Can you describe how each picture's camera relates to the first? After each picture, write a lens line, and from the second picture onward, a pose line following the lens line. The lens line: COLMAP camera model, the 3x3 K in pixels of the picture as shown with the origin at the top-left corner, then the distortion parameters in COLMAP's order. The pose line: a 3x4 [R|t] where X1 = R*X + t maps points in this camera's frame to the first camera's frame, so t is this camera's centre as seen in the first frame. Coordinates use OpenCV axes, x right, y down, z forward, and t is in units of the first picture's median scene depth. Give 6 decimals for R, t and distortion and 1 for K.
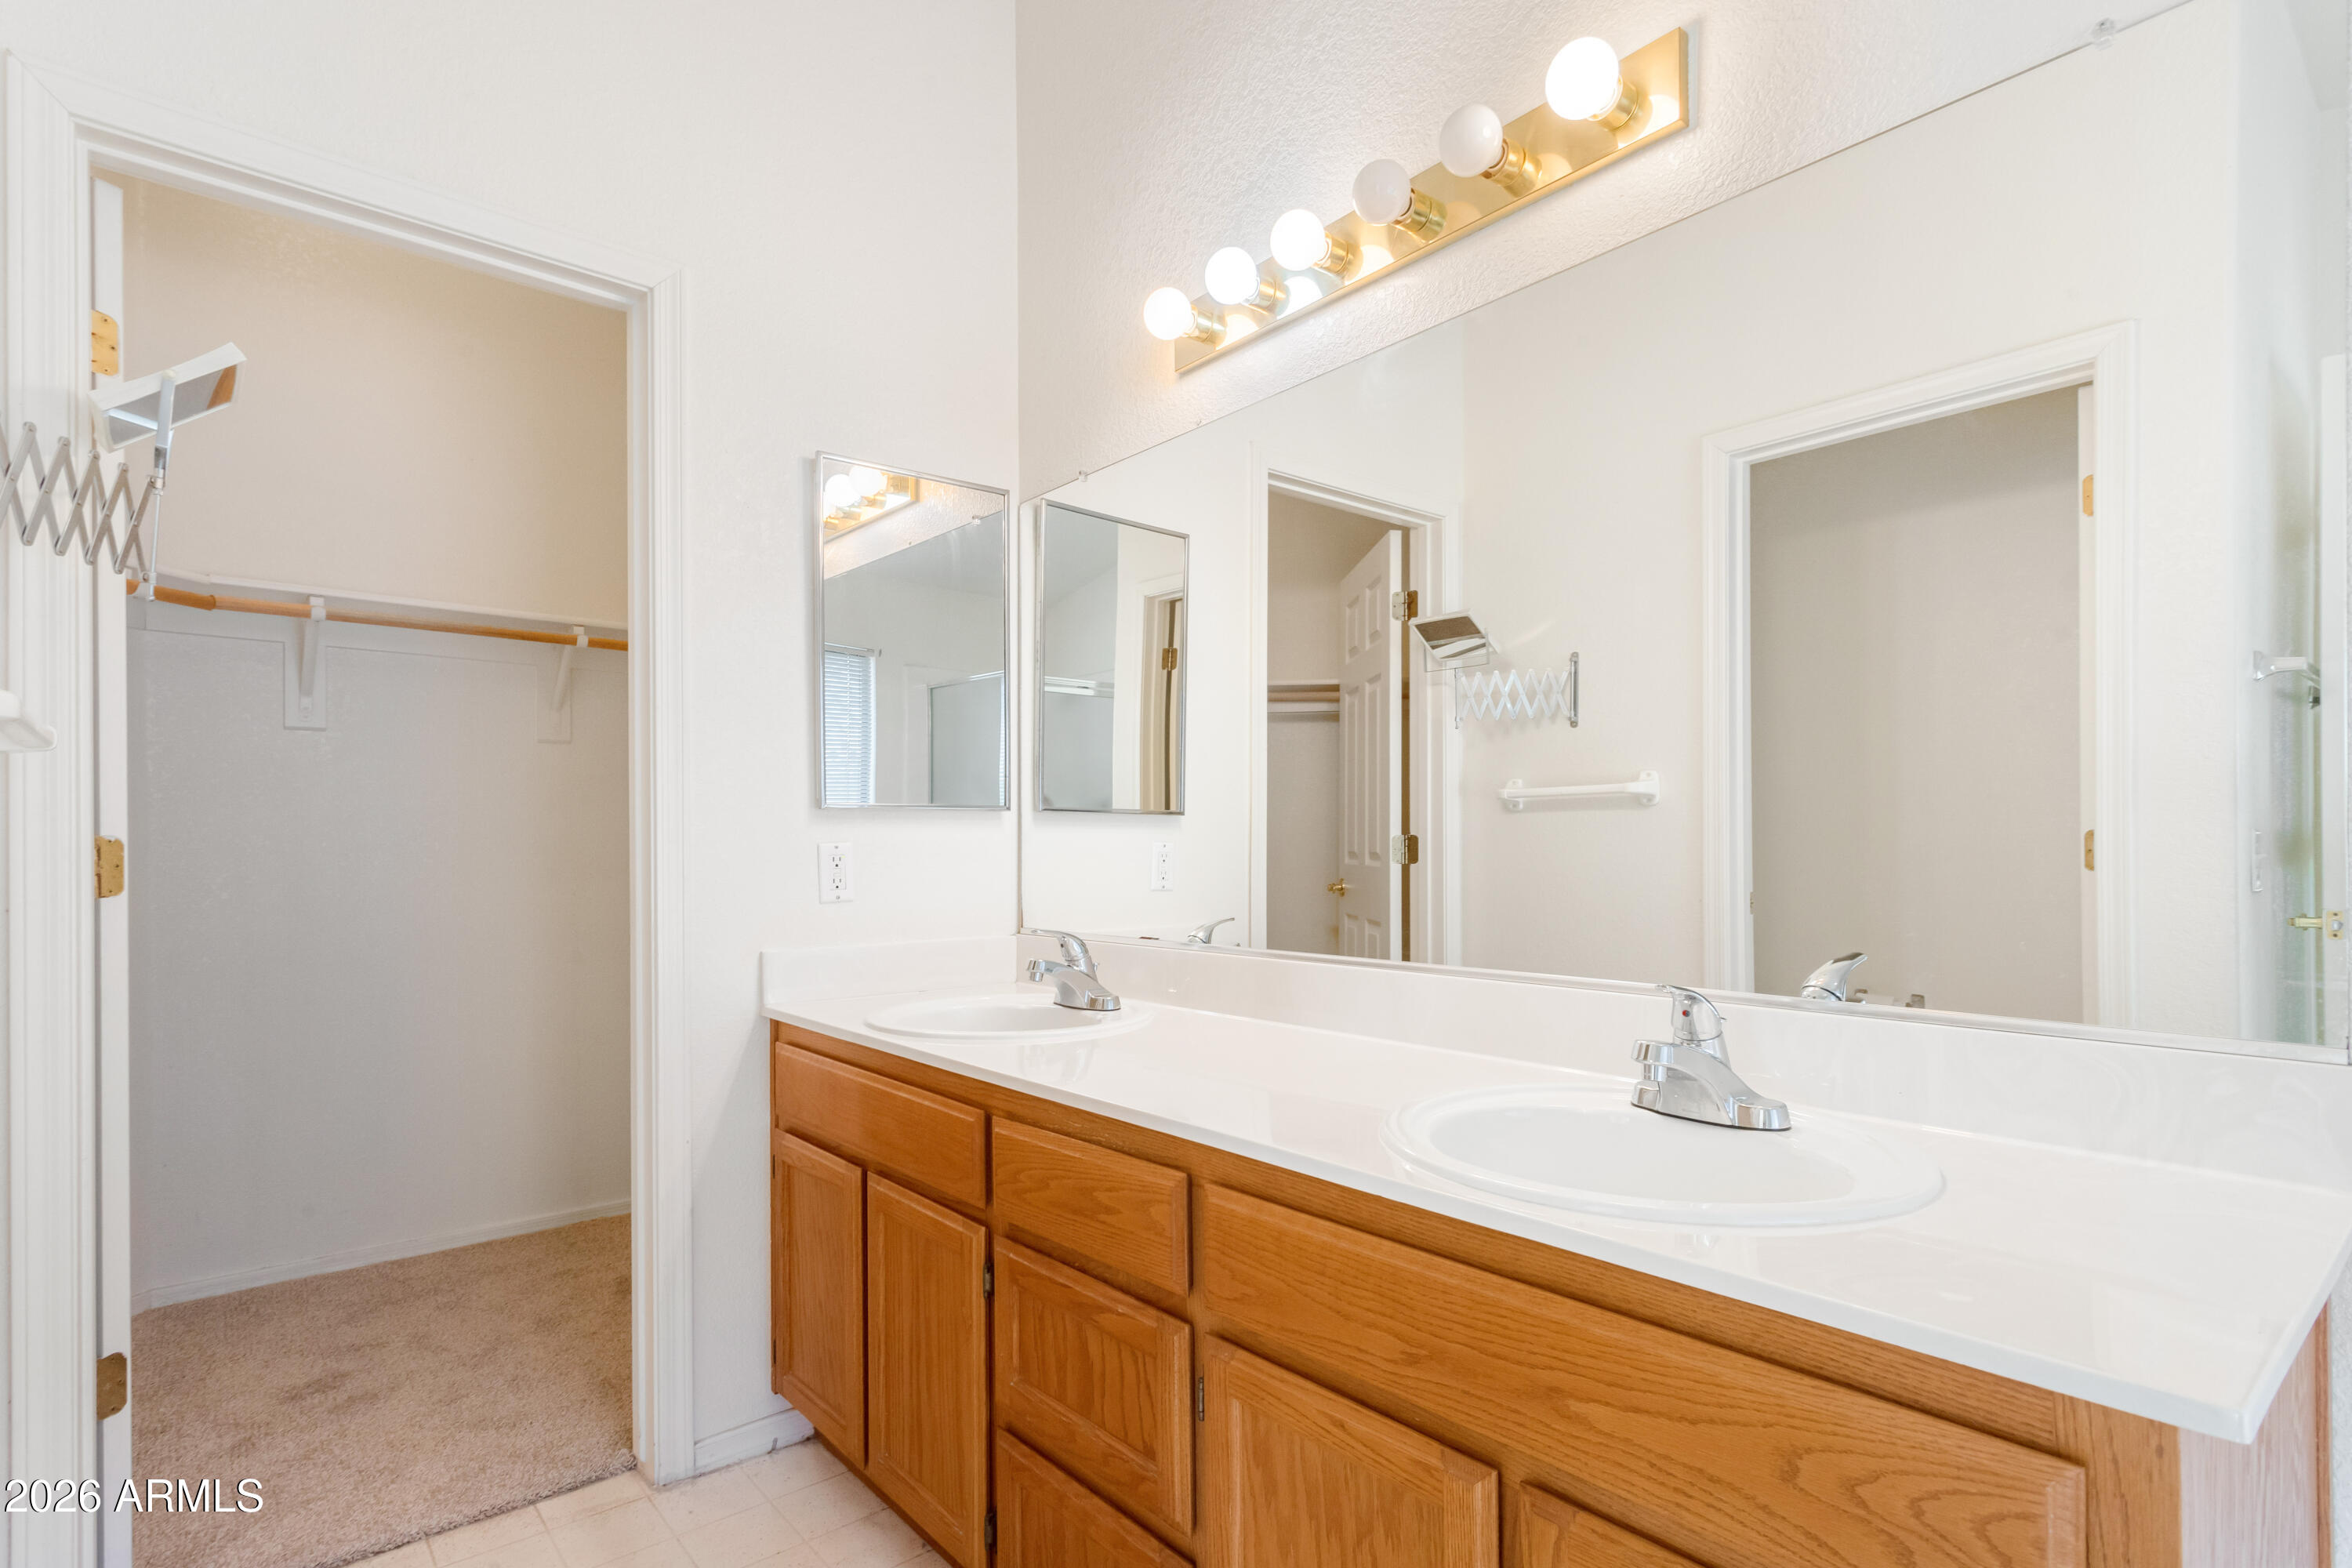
lens RADIAL K [[1164.3, 0, 1172.5], [0, 1164.3, 837.3], [0, 0, 1]] dist [0.002573, 0.001887]
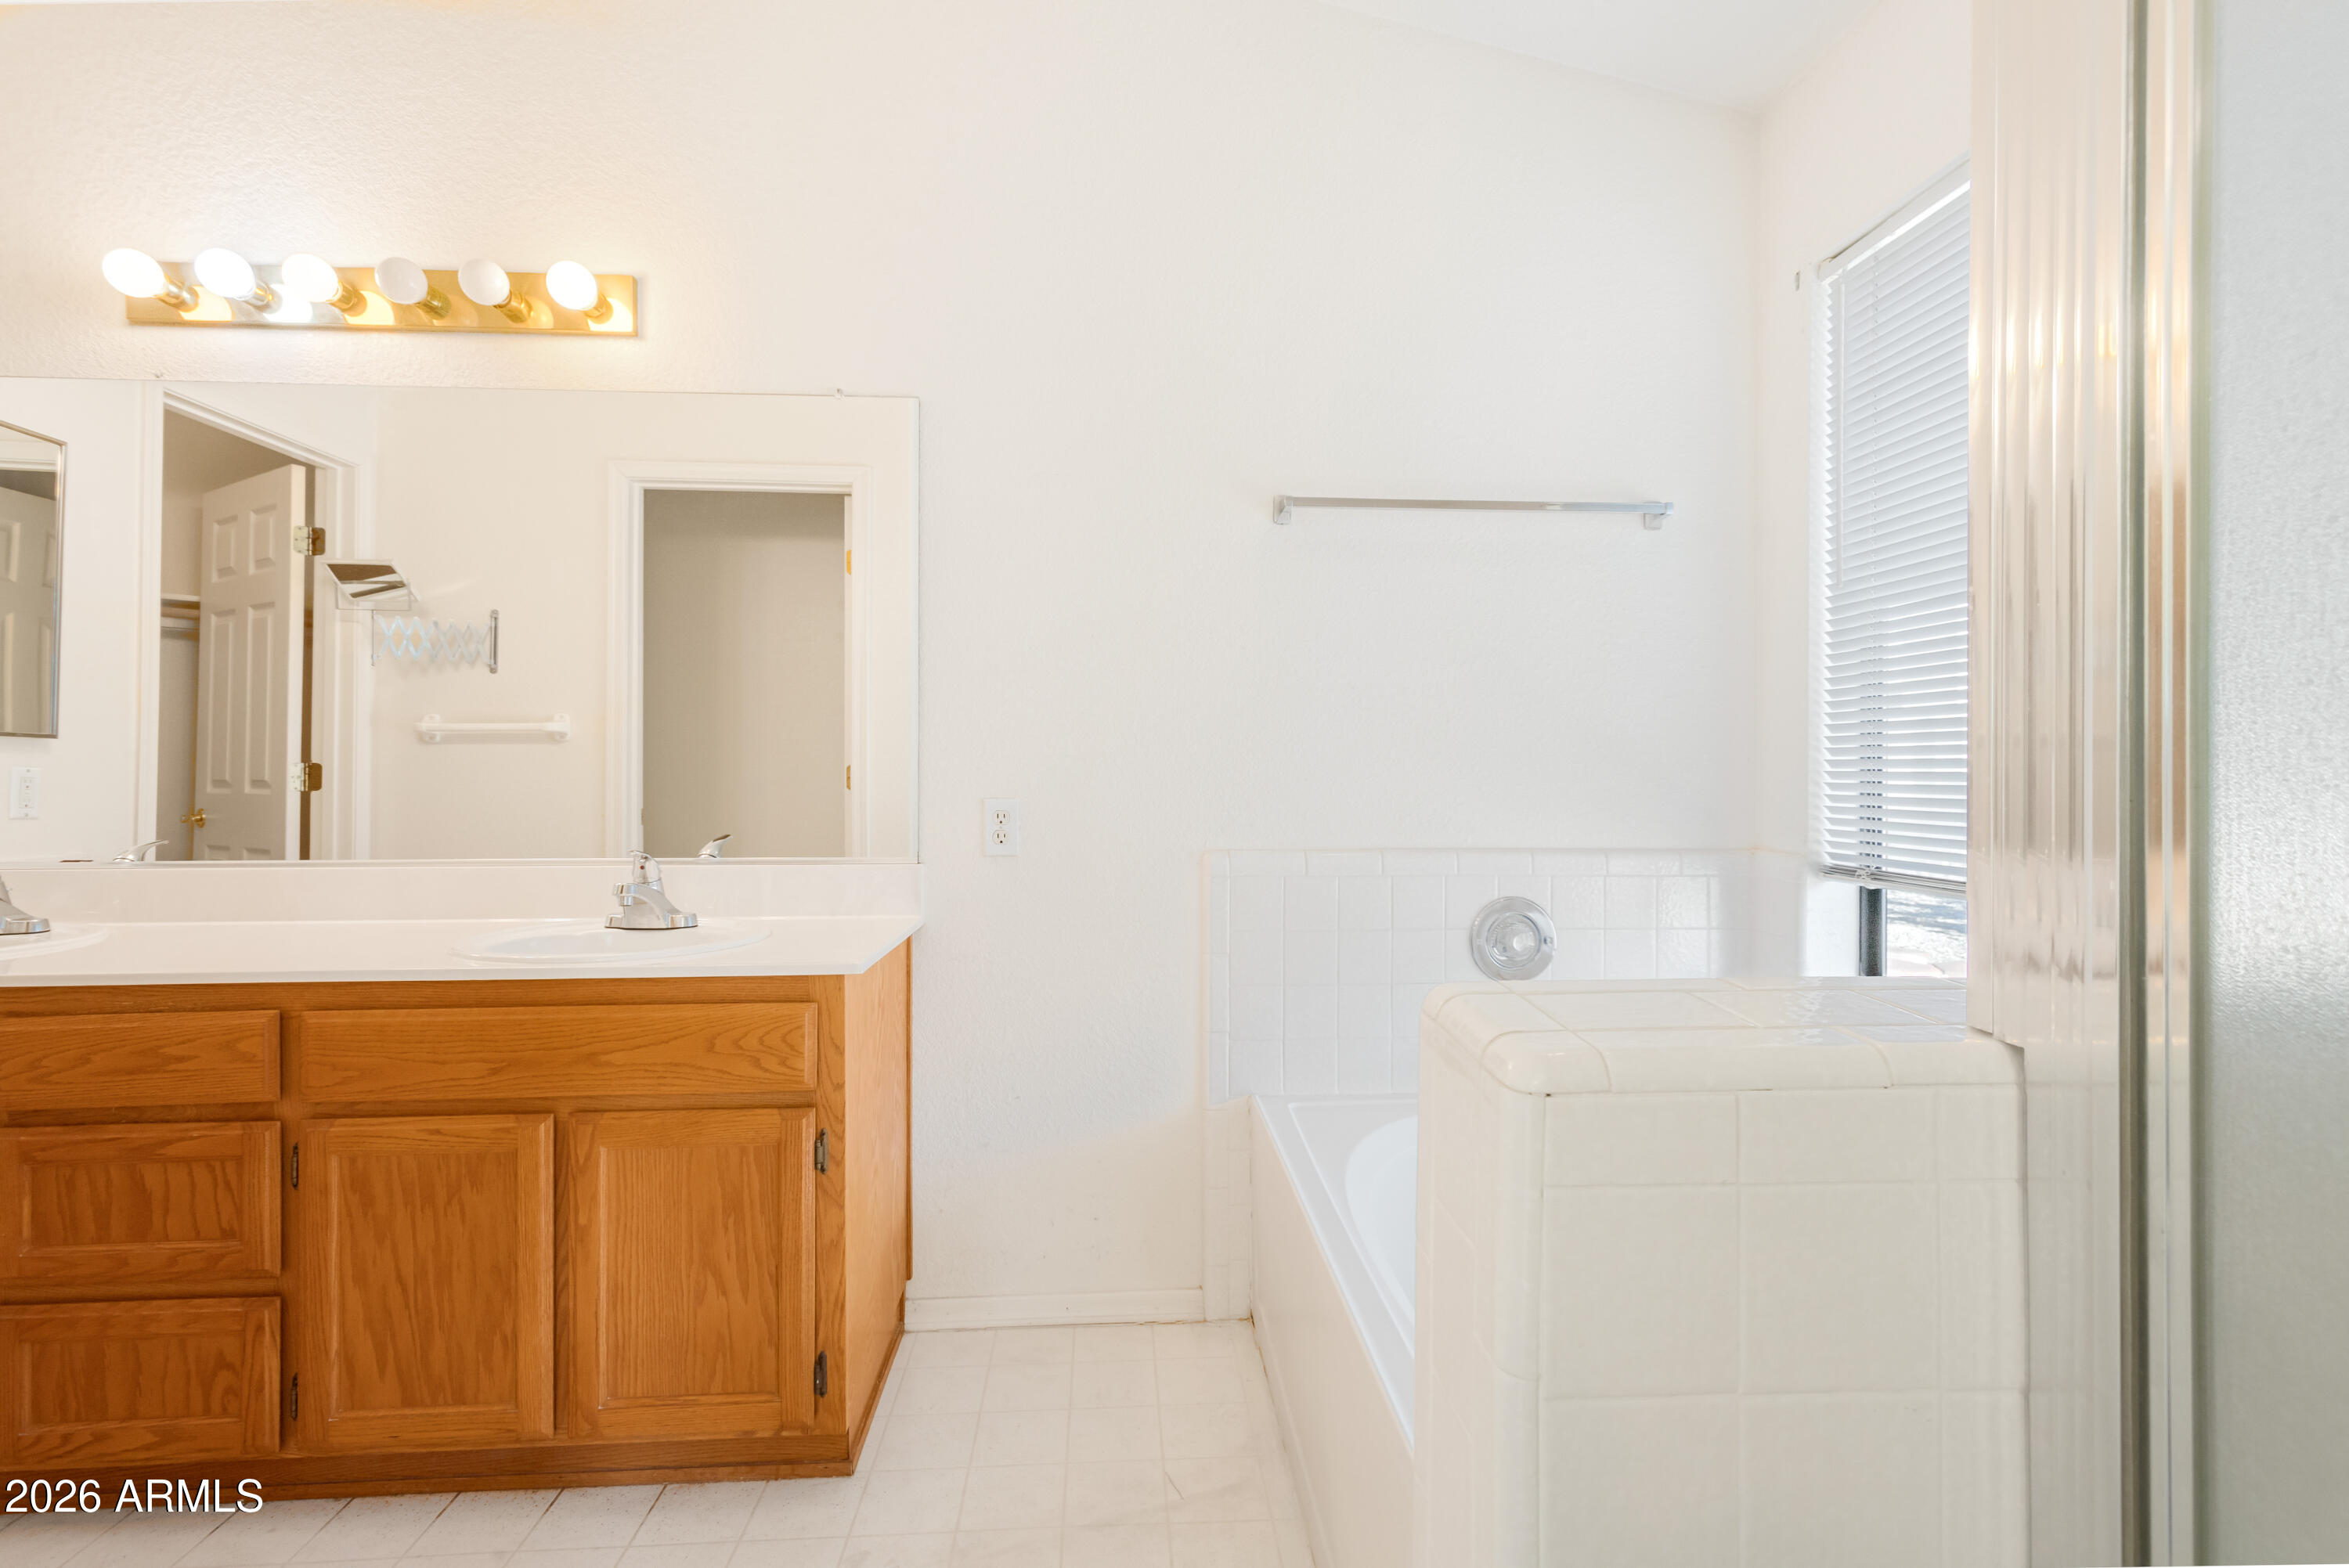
lens RADIAL K [[1145.7, 0, 1174.3], [0, 1145.7, 773.4], [0, 0, 1]] dist [0.000245, 0.008327]
pose [[0.601032, 0.004729, 0.799211, -0.375914], [-0.007819, 0.999969, -0.000037, 0.003158], [-0.799187, -0.006227, 0.601050, -0.556053]]
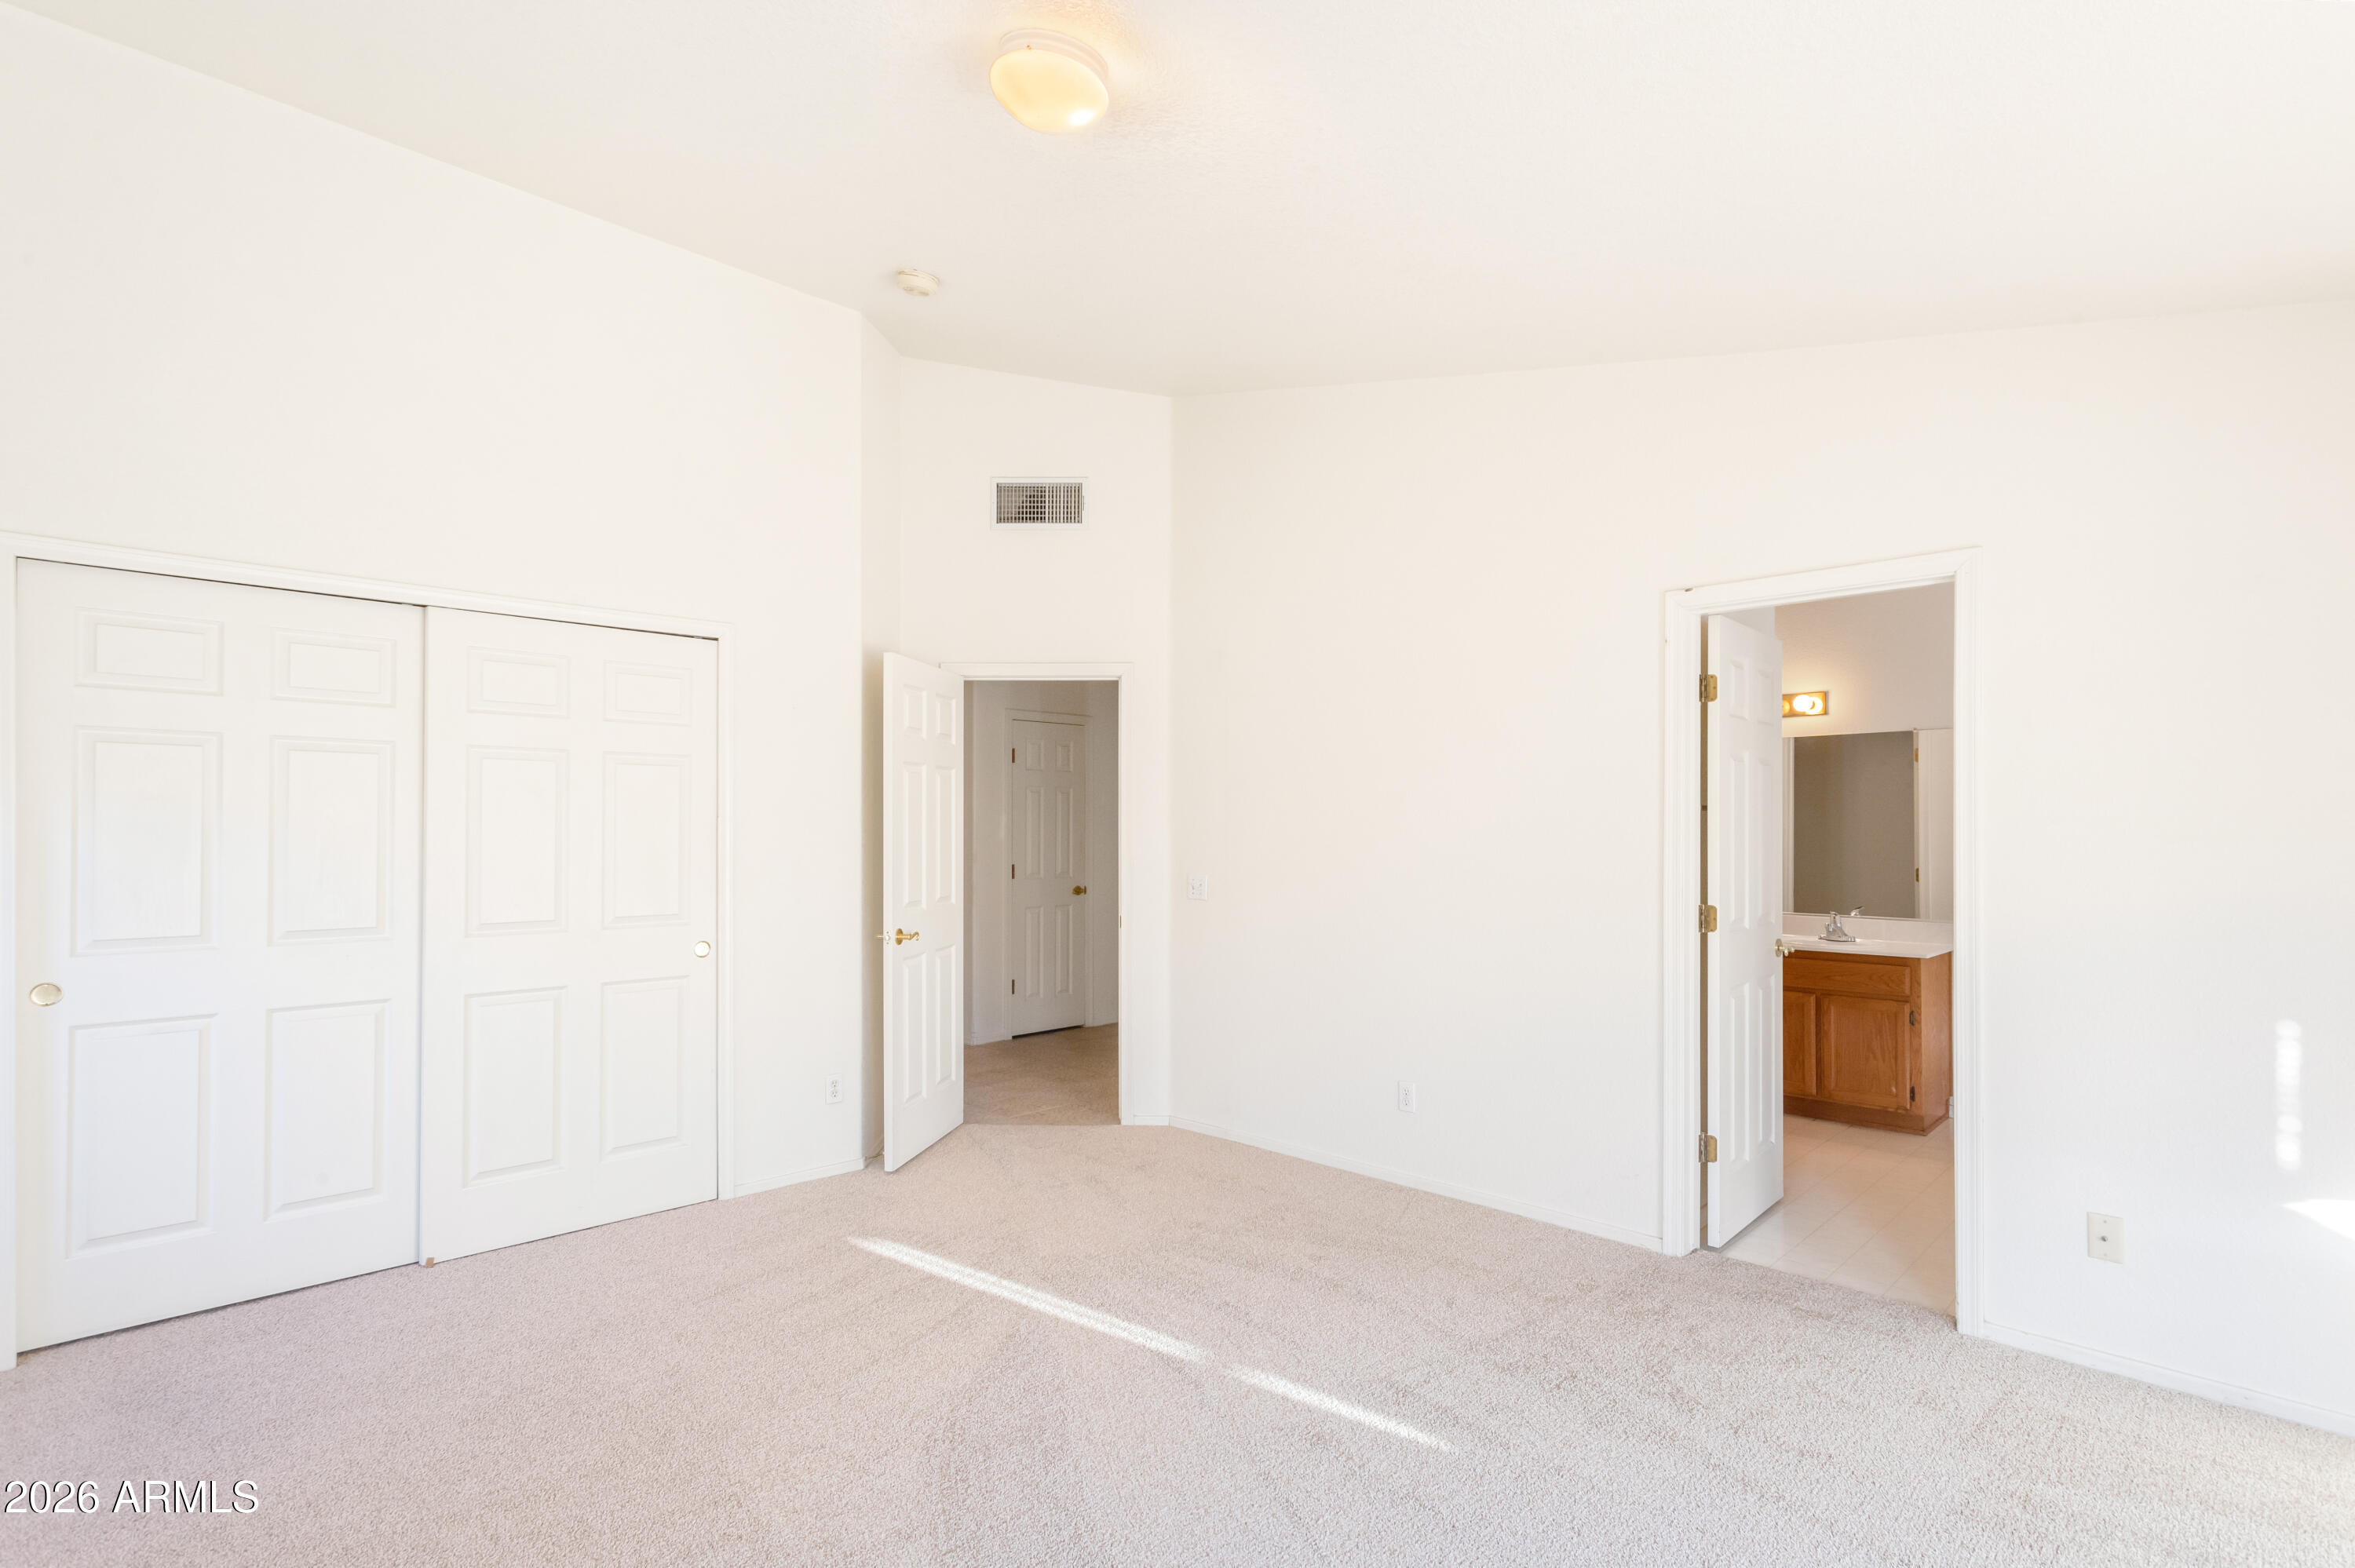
lens RADIAL K [[1153.9, 0, 1175.6], [0, 1153.9, 816.6], [0, 0, 1]] dist [0.000467, 0.008394]
pose [[0.996382, 0.001797, 0.084963, -2.217704], [-0.001728, 0.999998, -0.000879, -0.215424], [-0.084965, 0.000729, 0.996384, -2.920095]]
